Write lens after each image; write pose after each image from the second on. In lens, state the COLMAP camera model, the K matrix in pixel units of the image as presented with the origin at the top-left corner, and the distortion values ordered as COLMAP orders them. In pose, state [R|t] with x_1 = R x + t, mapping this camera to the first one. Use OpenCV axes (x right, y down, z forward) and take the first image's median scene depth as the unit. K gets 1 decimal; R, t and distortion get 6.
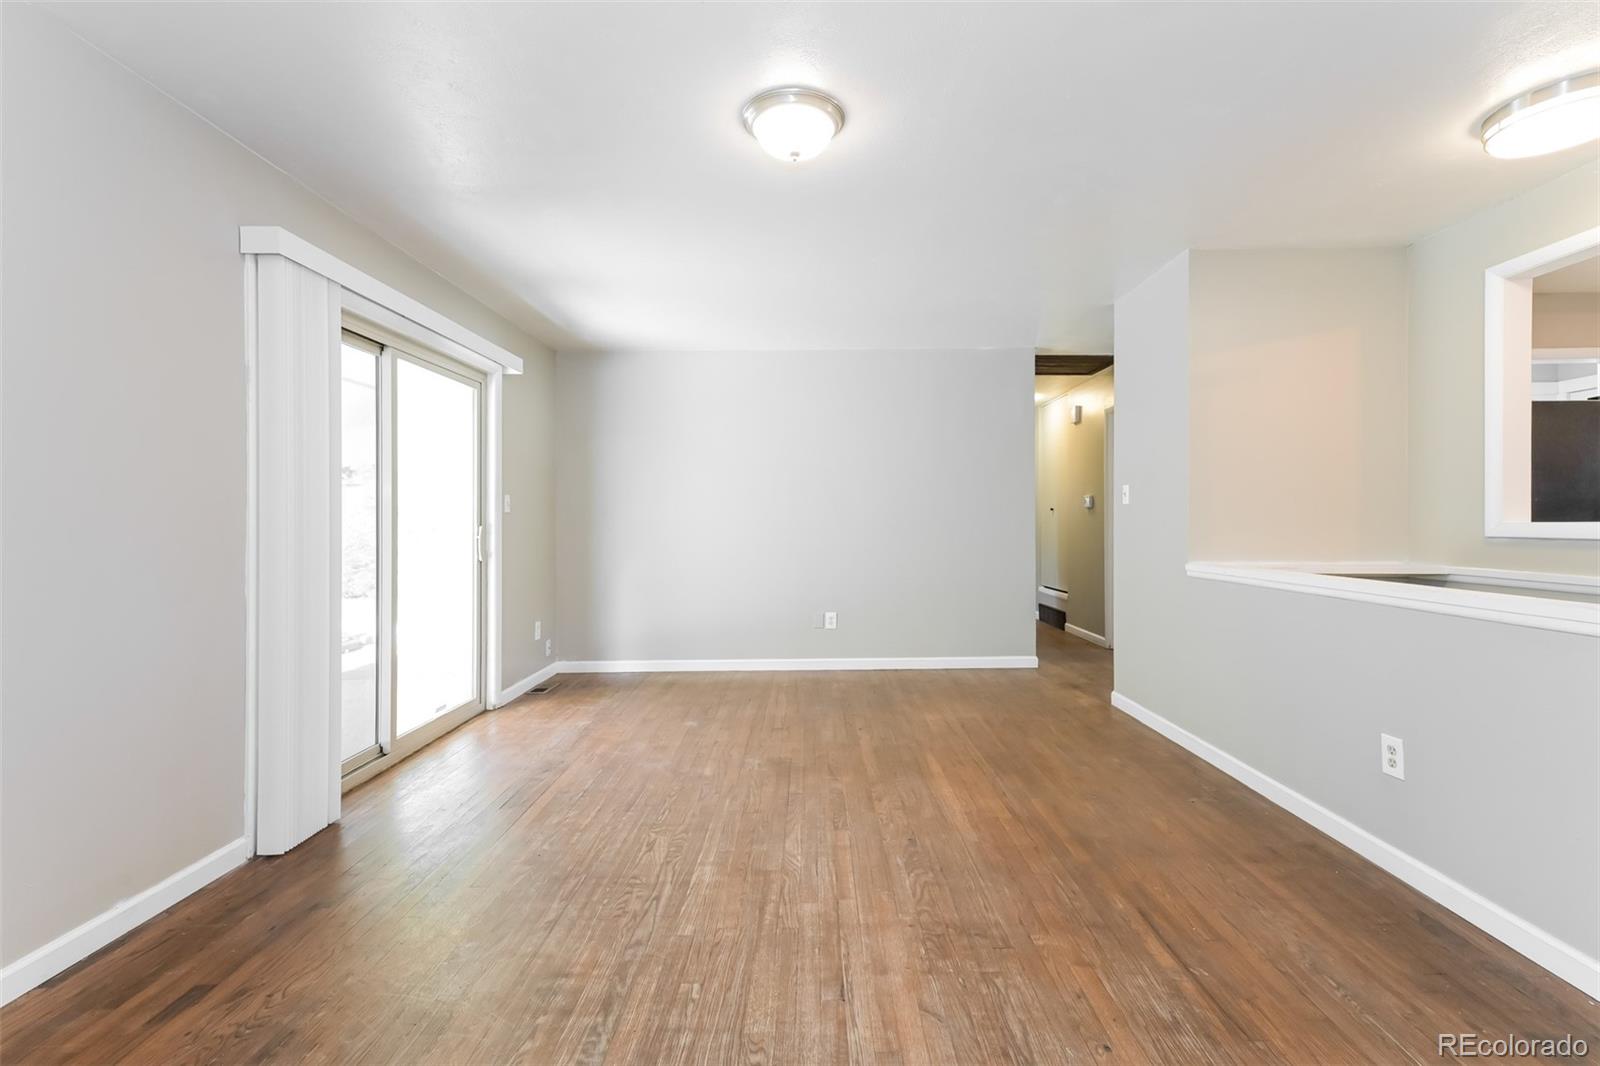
lens RADIAL K [[702.0, 0, 804.2], [0, 702.0, 523.9], [0, 0, 1]] dist [0.014041, 0.000166]
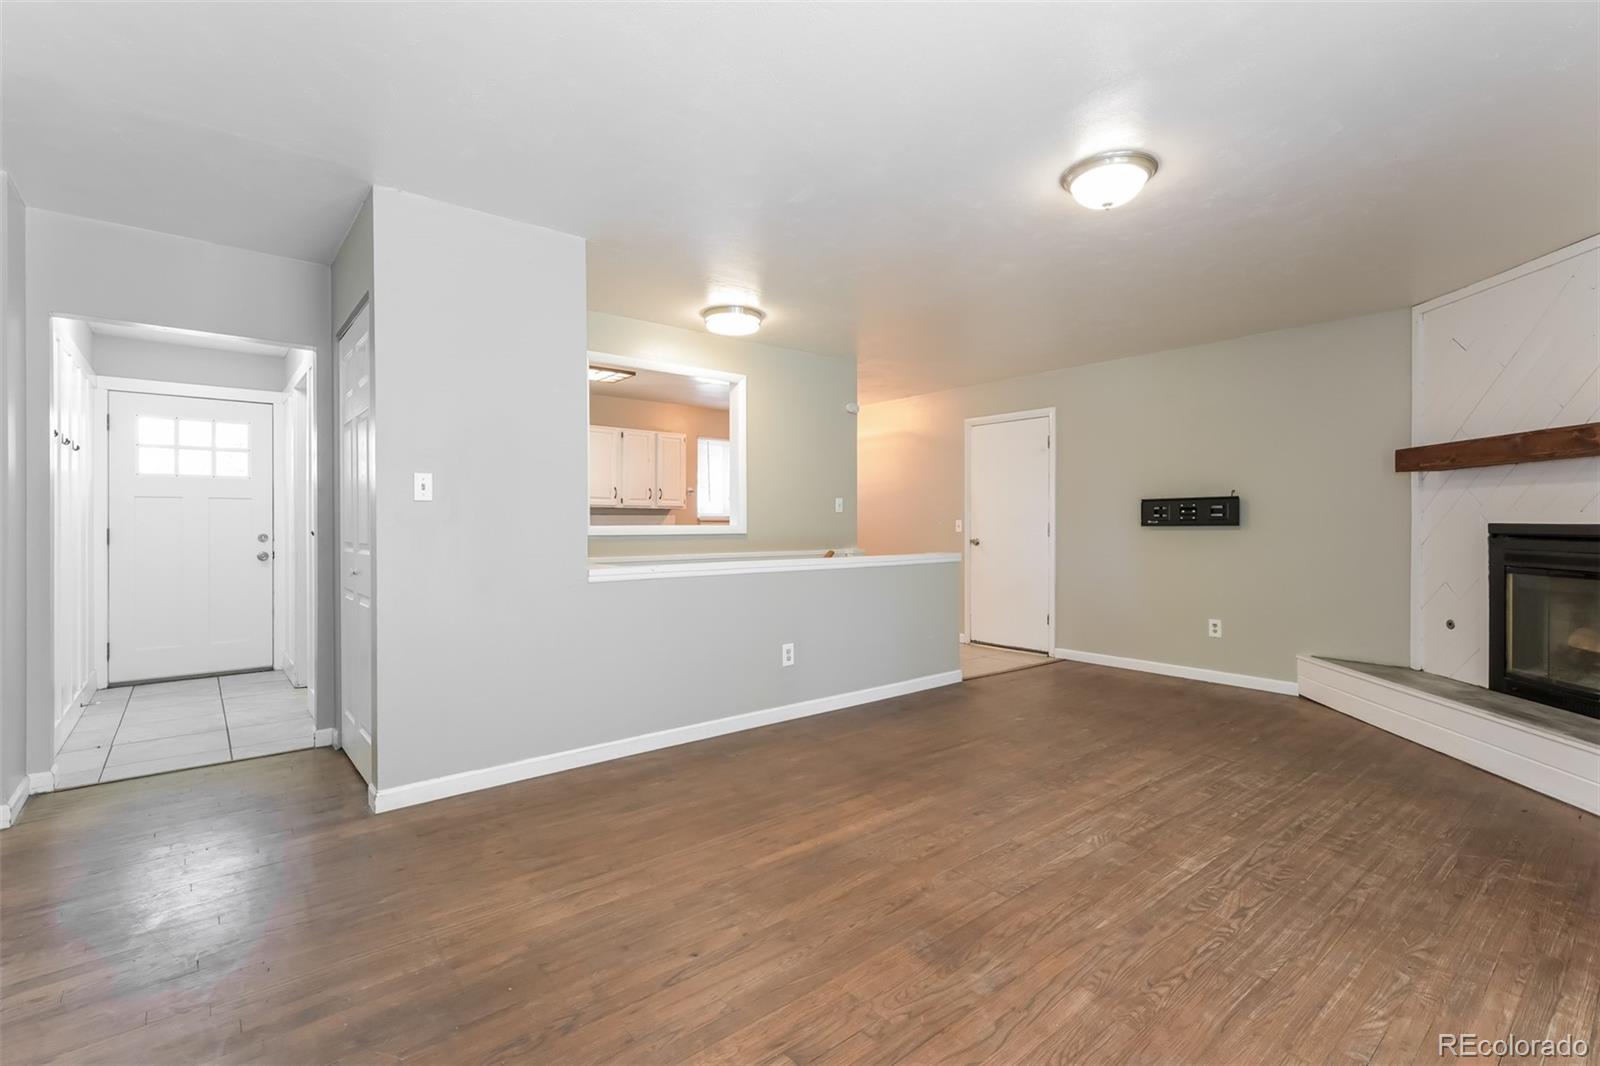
lens RADIAL K [[727.5, 0, 802.7], [0, 727.5, 524.8], [0, 0, 1]] dist [0.012650, -0.000070]
pose [[-0.649469, 0.001311, 0.760387, -0.583535], [0.005160, 0.999983, 0.002683, -0.007379], [-0.760371, 0.005666, -0.649465, 2.107509]]
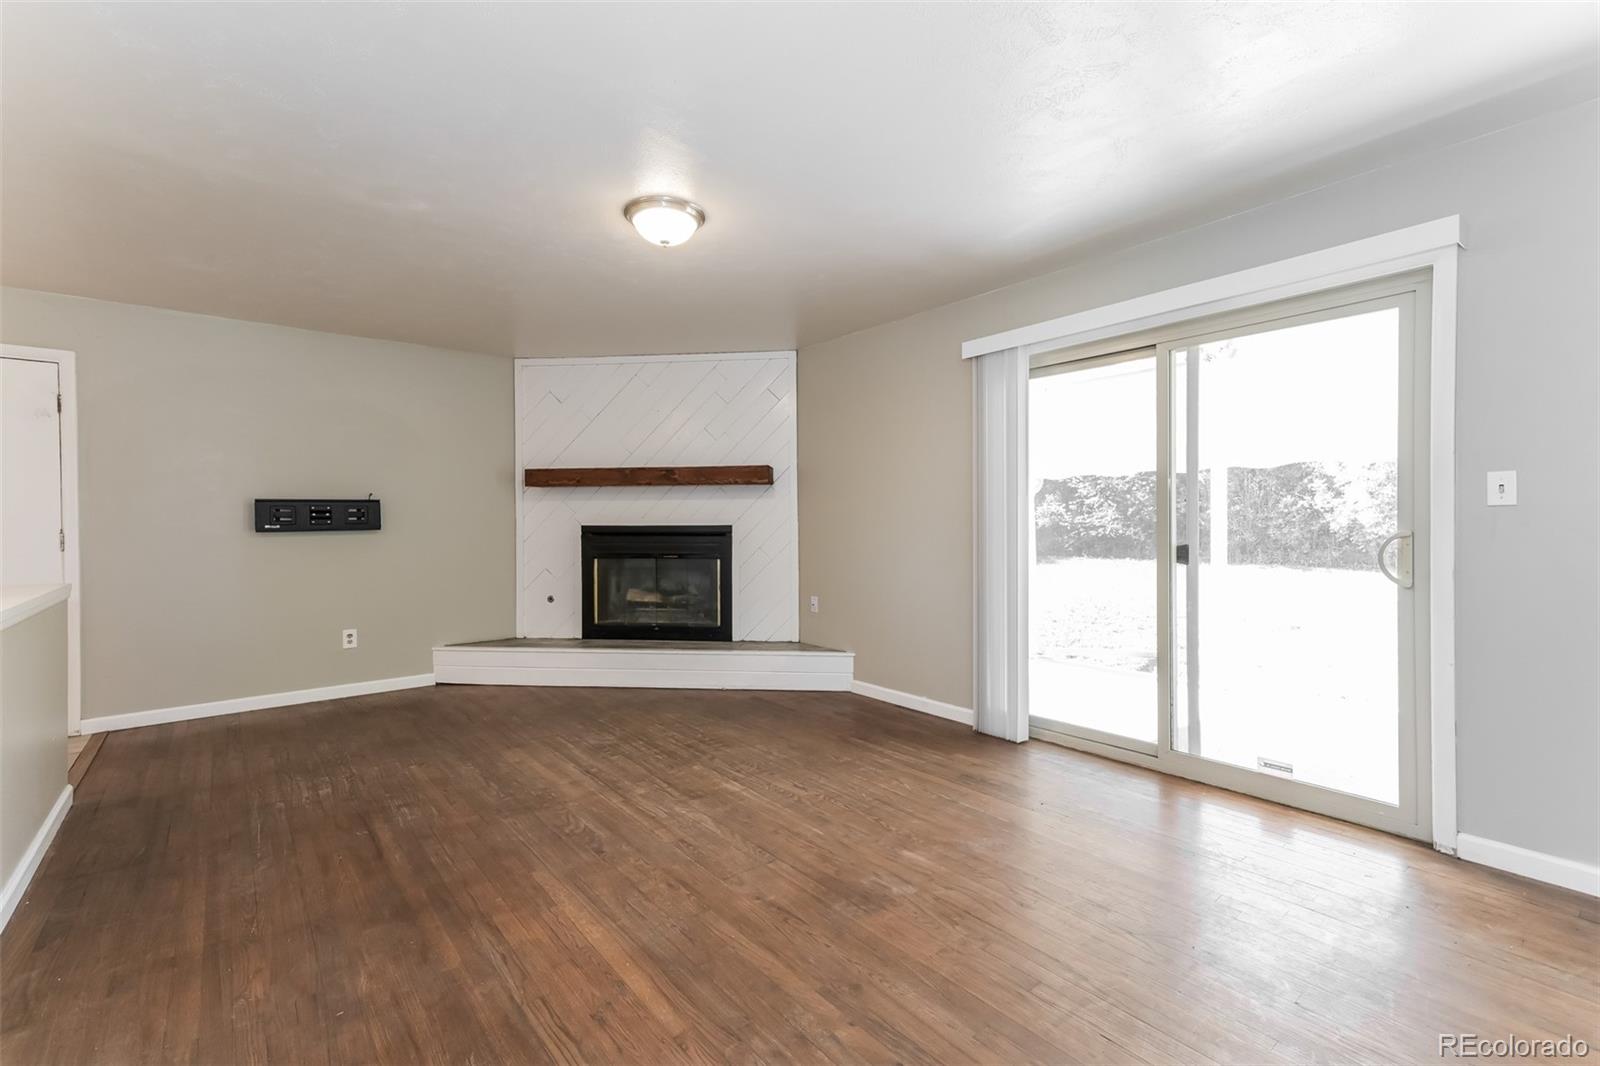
lens RADIAL K [[702.0, 0, 804.2], [0, 702.0, 523.9], [0, 0, 1]] dist [0.014041, 0.000166]
pose [[-0.766095, 0.010927, -0.642635, 0.610637], [0.007100, 0.999938, 0.008538, -0.017953], [0.642688, 0.001978, -0.766125, 2.101918]]
